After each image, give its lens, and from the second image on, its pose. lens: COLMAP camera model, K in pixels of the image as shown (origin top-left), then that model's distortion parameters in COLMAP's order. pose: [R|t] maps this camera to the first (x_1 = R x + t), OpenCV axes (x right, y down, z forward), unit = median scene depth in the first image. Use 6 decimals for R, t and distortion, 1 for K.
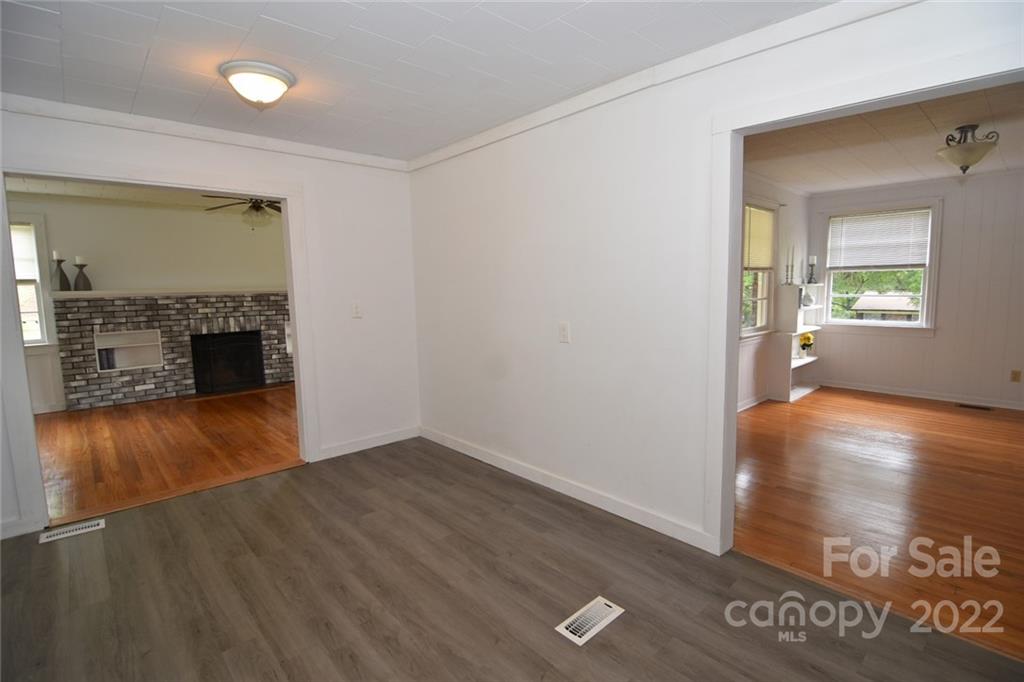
lens RADIAL K [[488.5, 0, 512.0], [0, 488.5, 341.0], [0, 0, 1]] dist [-0.003682, -0.000711]
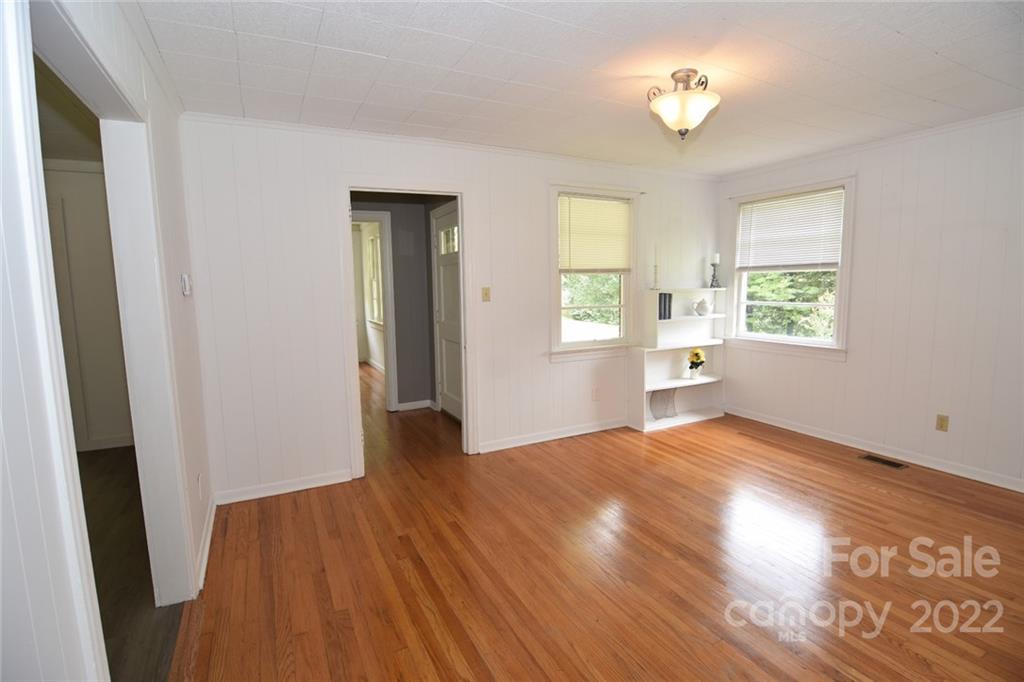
lens RADIAL K [[488.5, 0, 512.0], [0, 488.5, 341.0], [0, 0, 1]] dist [-0.003682, -0.000711]
pose [[0.962353, 0.034792, -0.269567, 2.049921], [-0.032941, 0.999392, 0.011386, -0.108877], [0.269800, -0.002078, 0.962914, 0.515160]]
